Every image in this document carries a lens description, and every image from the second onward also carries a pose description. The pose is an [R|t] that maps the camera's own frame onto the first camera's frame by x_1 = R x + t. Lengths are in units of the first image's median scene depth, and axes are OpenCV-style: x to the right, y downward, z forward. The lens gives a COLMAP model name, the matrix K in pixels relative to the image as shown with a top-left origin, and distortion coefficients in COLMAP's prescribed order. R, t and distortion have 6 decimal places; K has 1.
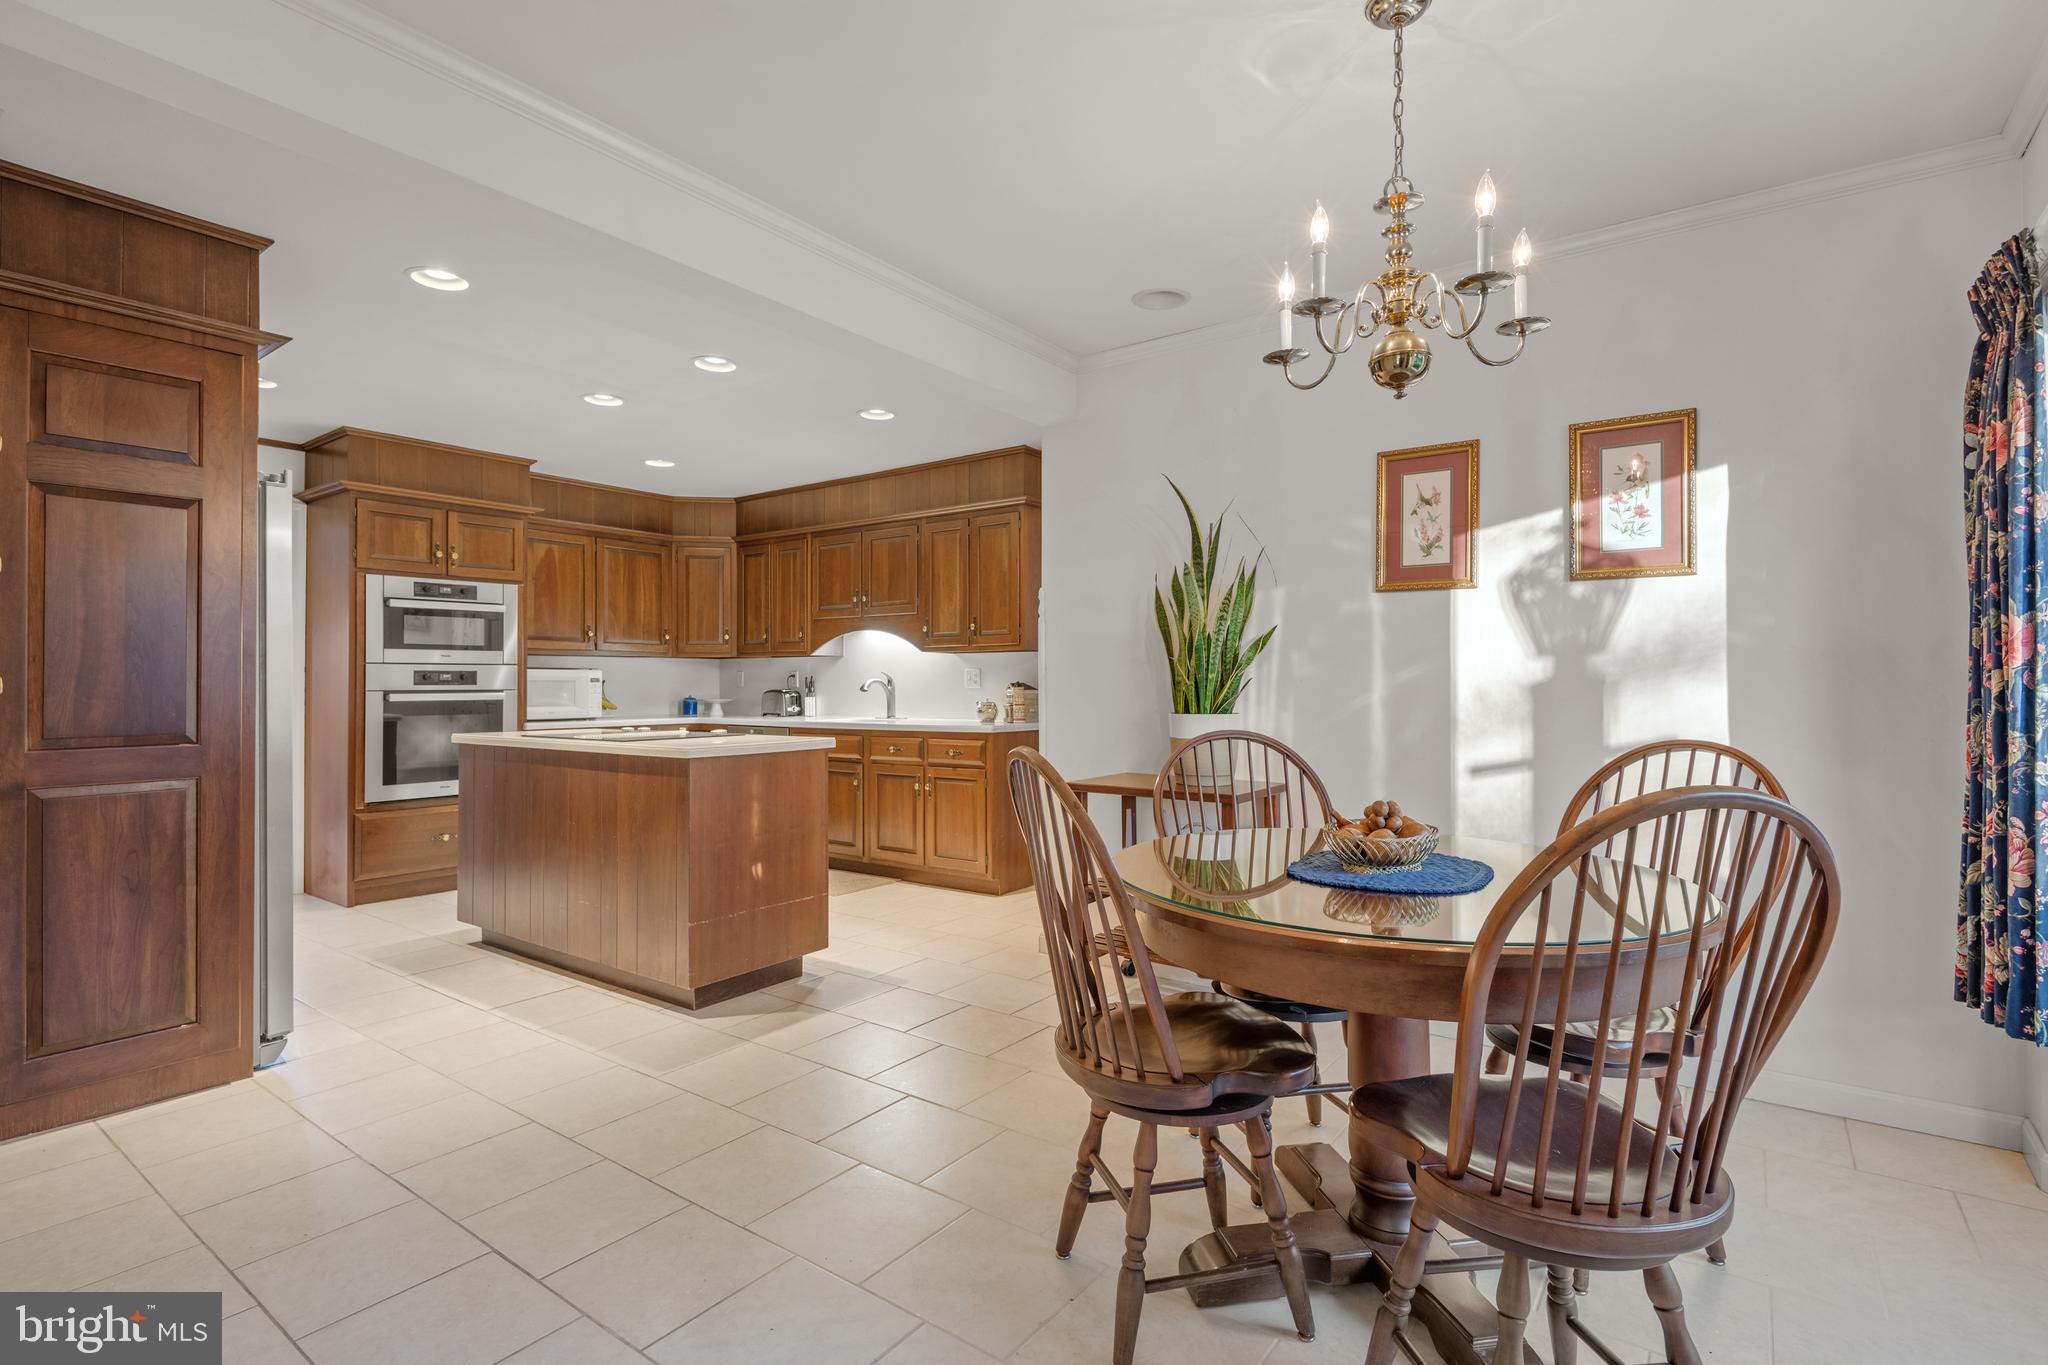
lens RADIAL K [[992.2, 0, 1024.0], [0, 992.2, 682.5], [0, 0, 1]] dist [0.031219, -0.000053]
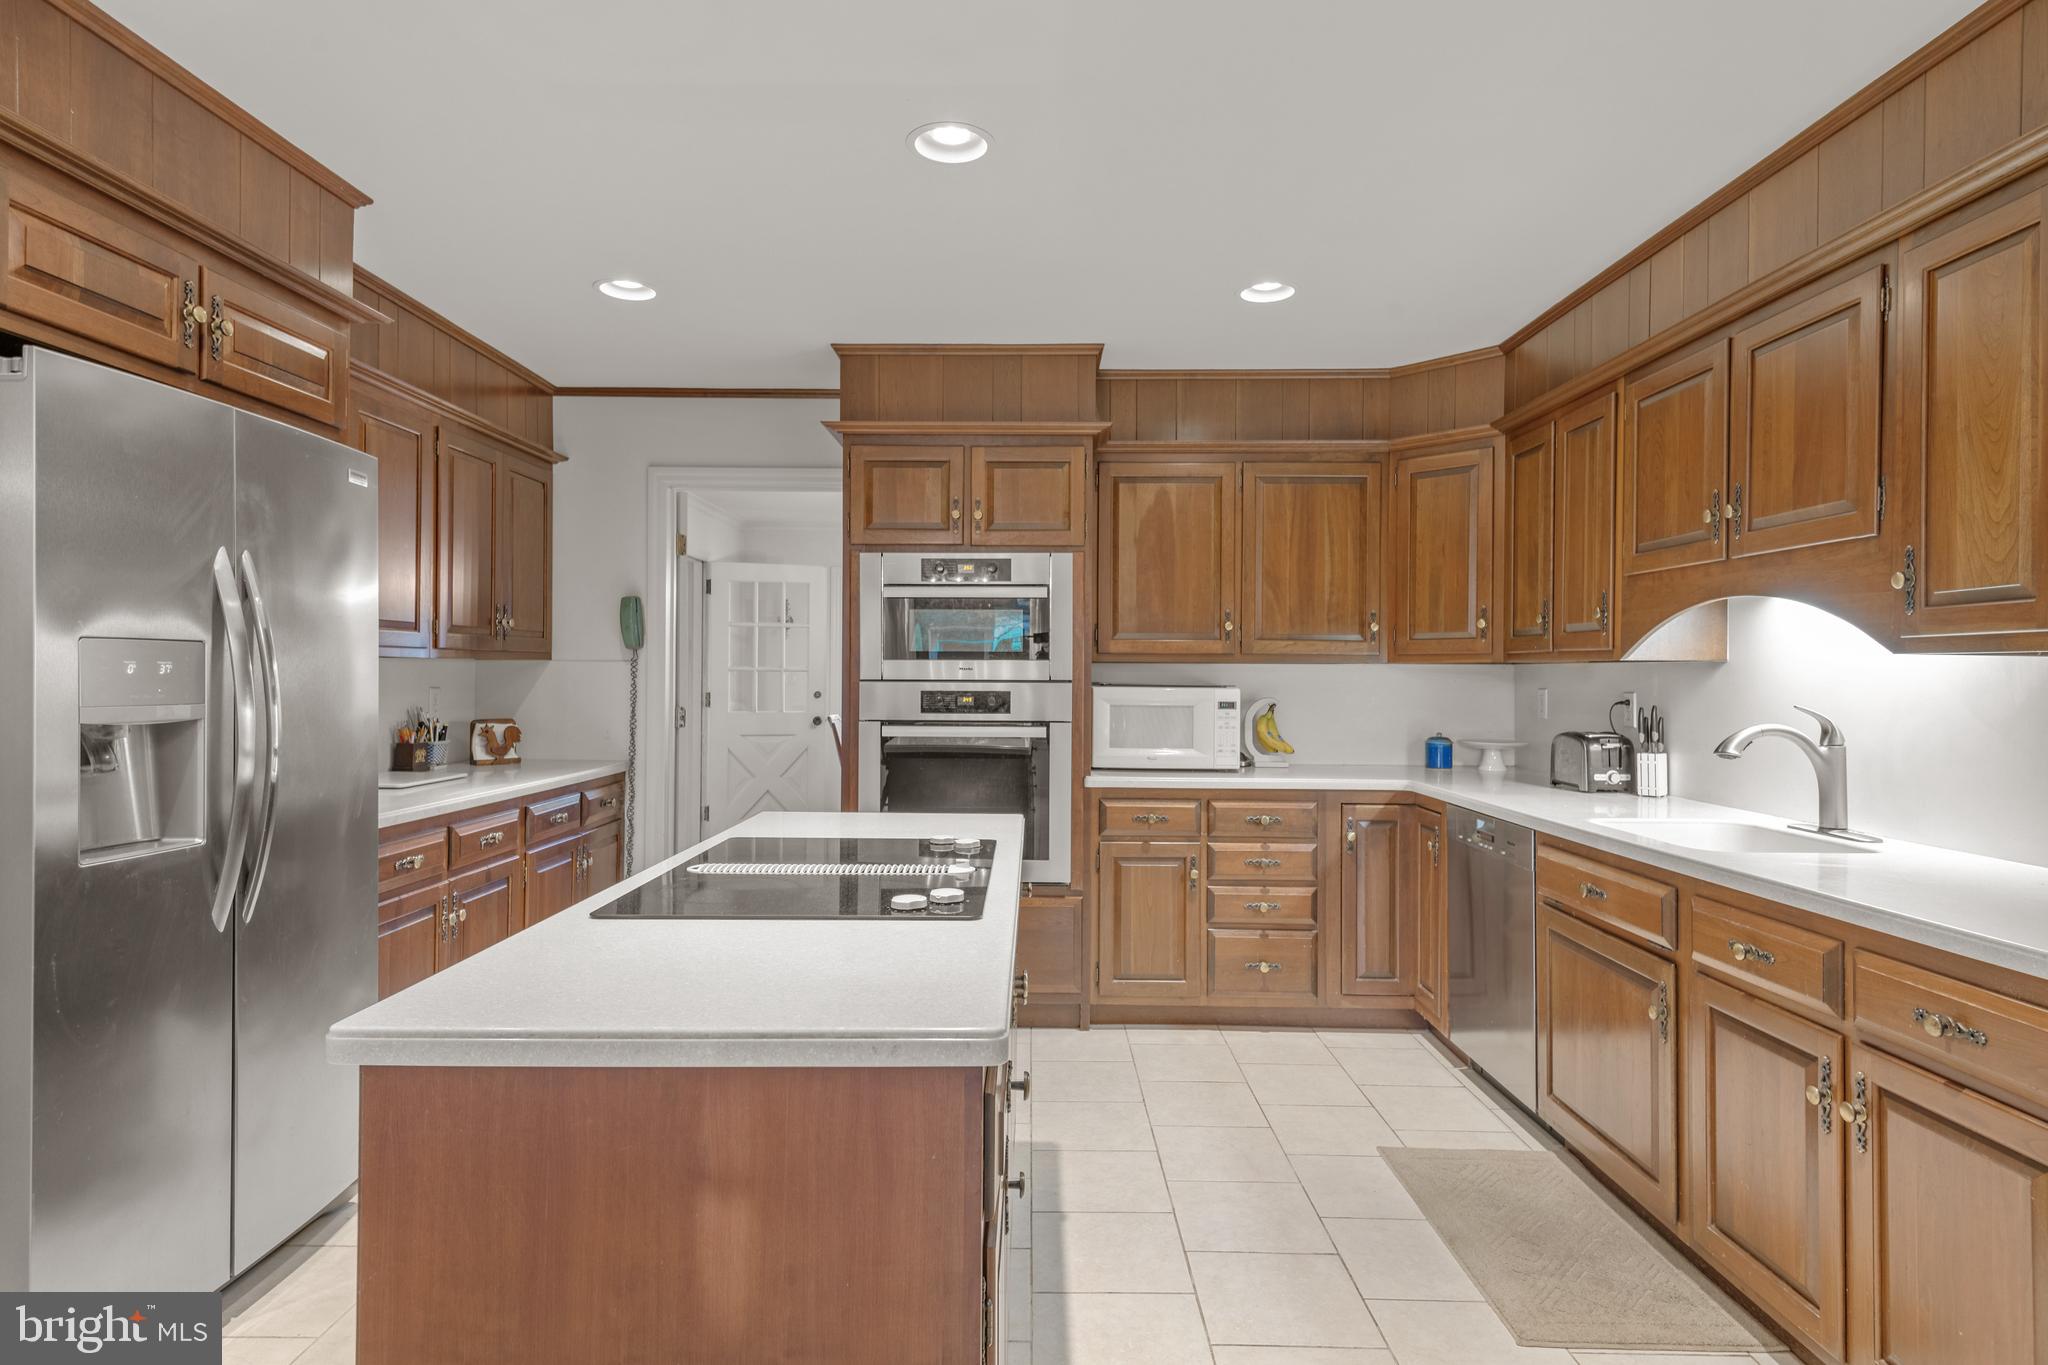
lens RADIAL K [[1104.1, 0, 1024.0], [0, 1104.1, 682.5], [0, 0, 1]] dist [0.040395, -0.000028]
pose [[0.581759, 0.012318, -0.813268, 0.031331], [-0.006864, 0.999924, 0.010234, -0.023555], [0.813332, -0.000371, 0.581799, 0.571856]]
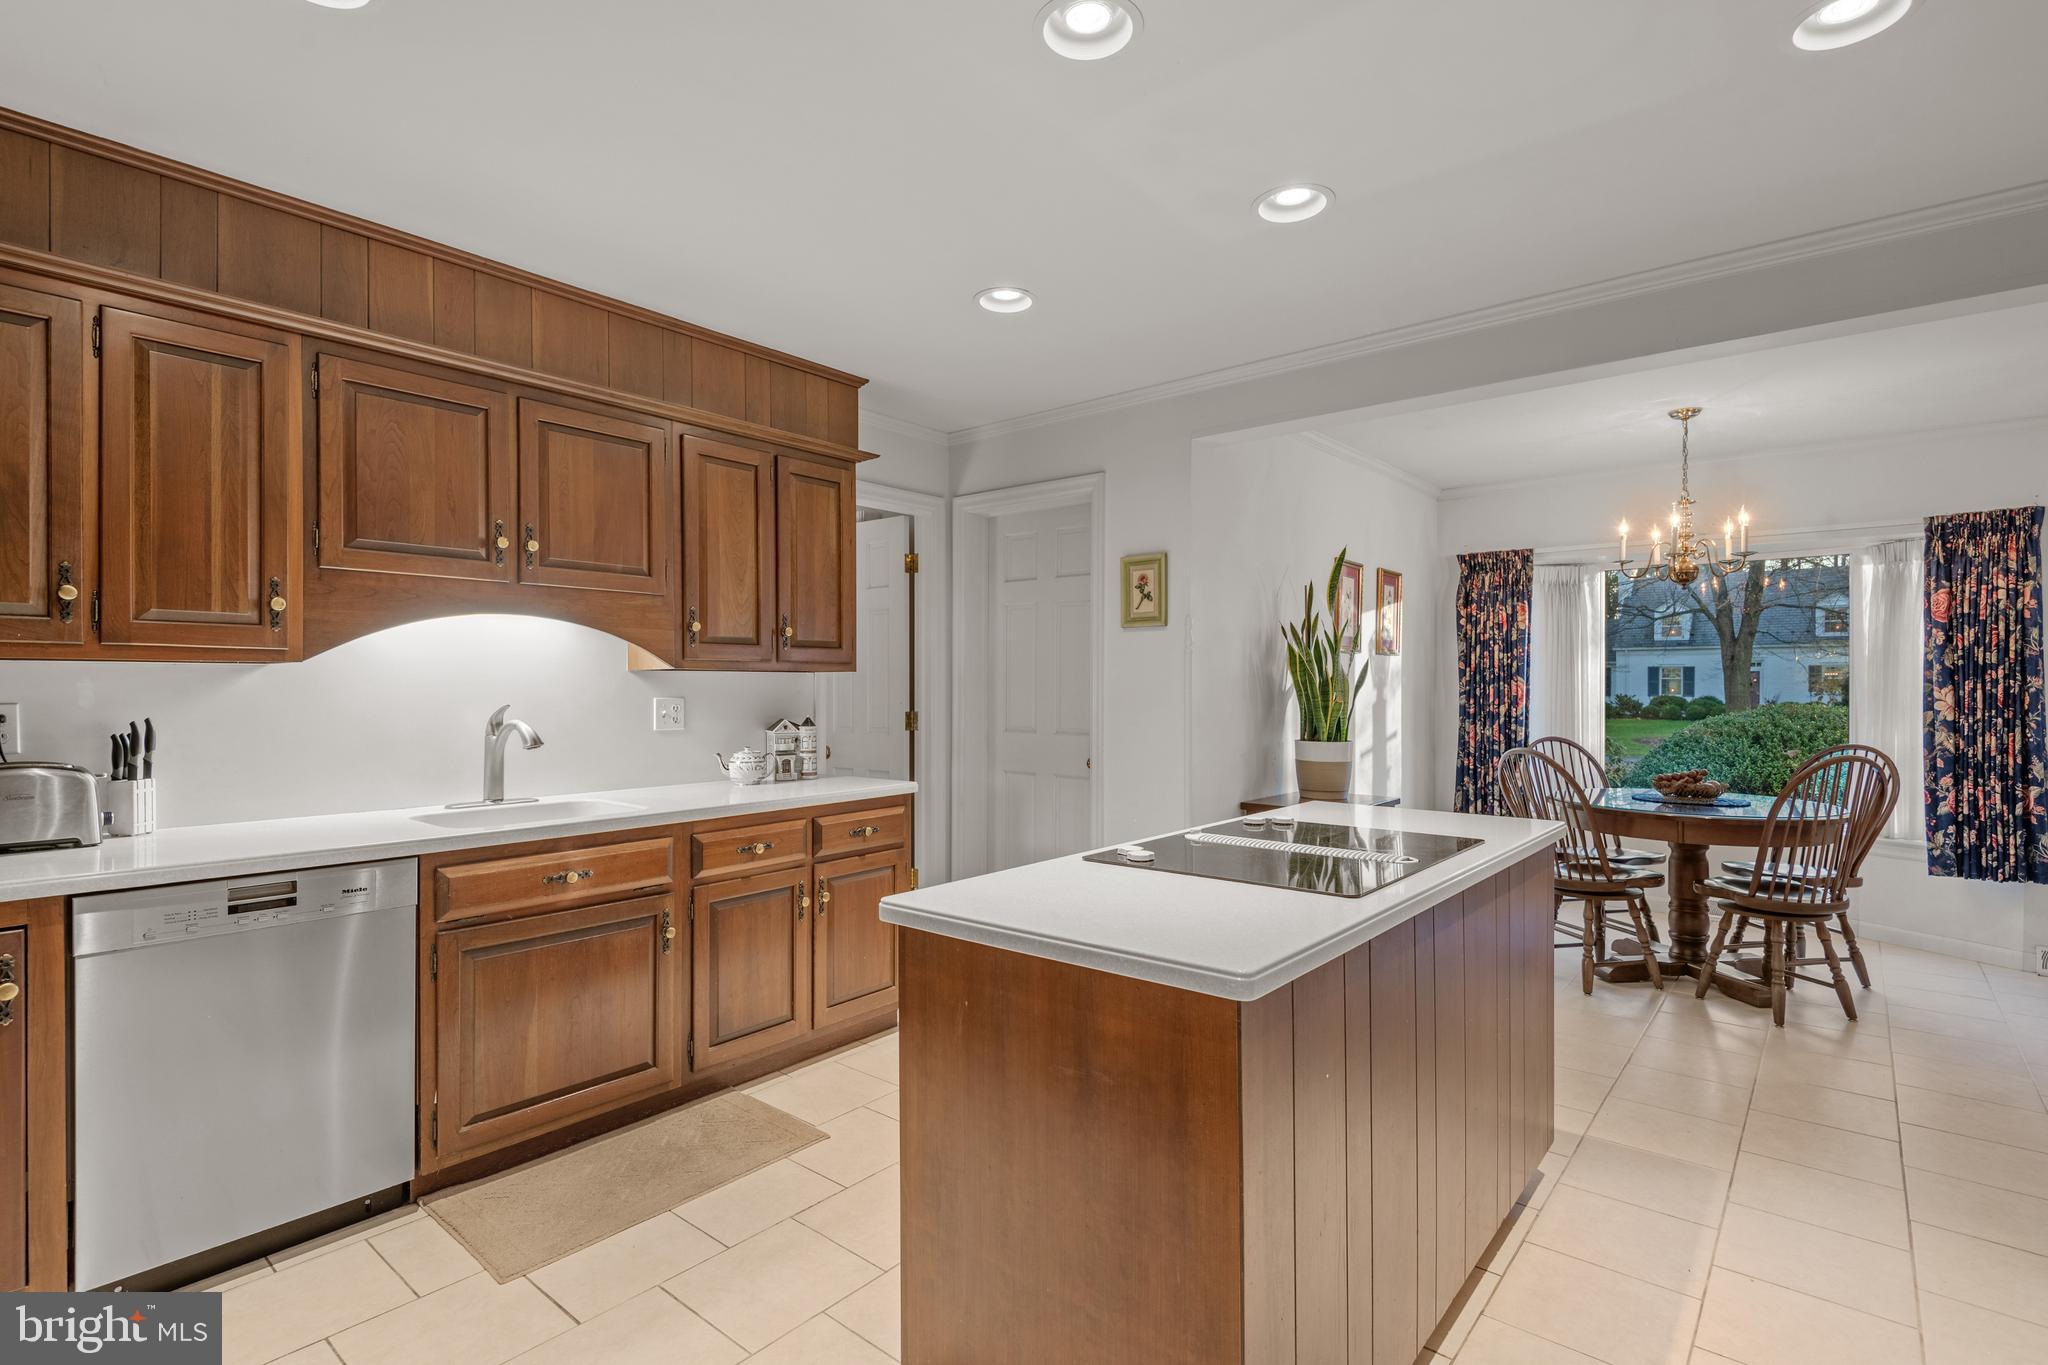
lens RADIAL K [[992.2, 0, 1024.0], [0, 992.2, 682.5], [0, 0, 1]] dist [0.031219, -0.000053]
pose [[0.073936, -0.007484, 0.997235, -0.649381], [-0.004116, 0.999961, 0.007810, -0.028321], [-0.997254, -0.004682, 0.073902, 0.790685]]
